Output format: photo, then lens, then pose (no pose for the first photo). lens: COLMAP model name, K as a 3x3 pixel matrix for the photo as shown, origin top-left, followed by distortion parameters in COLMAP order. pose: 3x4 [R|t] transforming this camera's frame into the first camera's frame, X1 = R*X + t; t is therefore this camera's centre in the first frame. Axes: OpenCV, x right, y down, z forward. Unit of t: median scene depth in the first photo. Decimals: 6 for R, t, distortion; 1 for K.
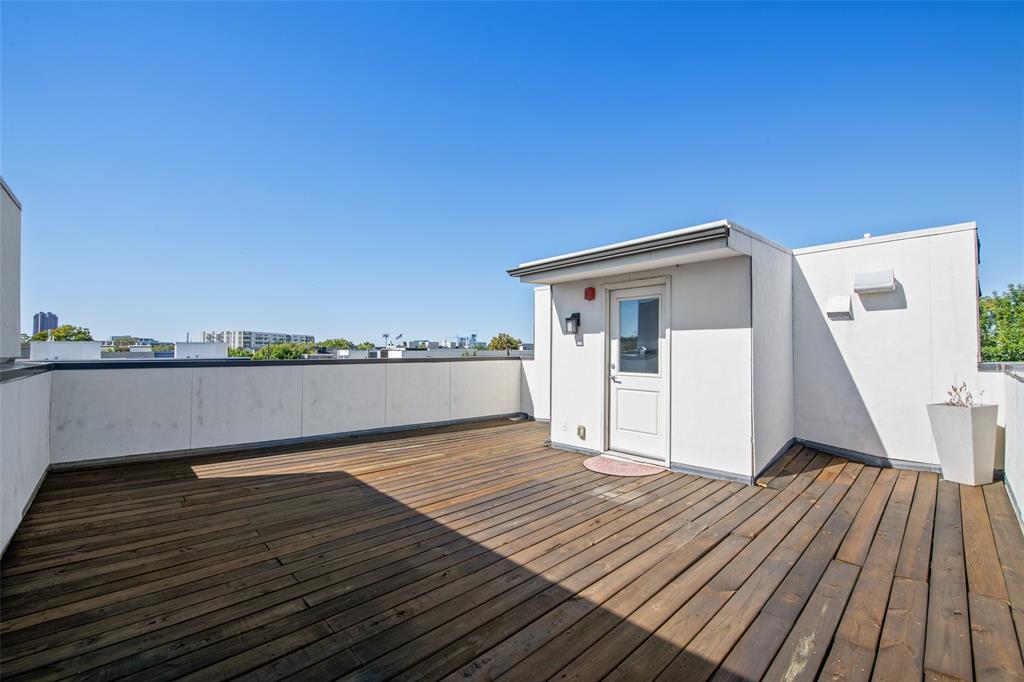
lens RADIAL K [[411.7, 0, 509.8], [0, 411.7, 340.2], [0, 0, 1]] dist [0.001012, -0.001988]
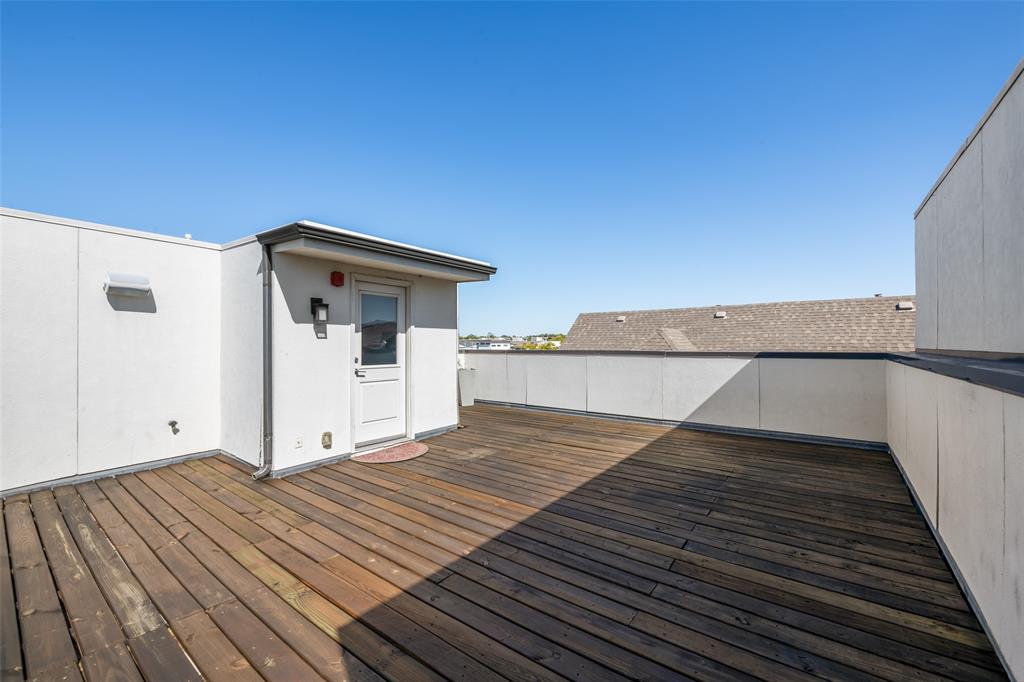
lens RADIAL K [[411.7, 0, 509.1], [0, 411.7, 344.9], [0, 0, 1]] dist [0.001012, -0.001988]
pose [[-0.162596, 0.000459, 0.986693, -0.827619], [-0.018040, 0.999831, -0.003438, 0.026556], [-0.986528, -0.018359, -0.162560, 0.885355]]
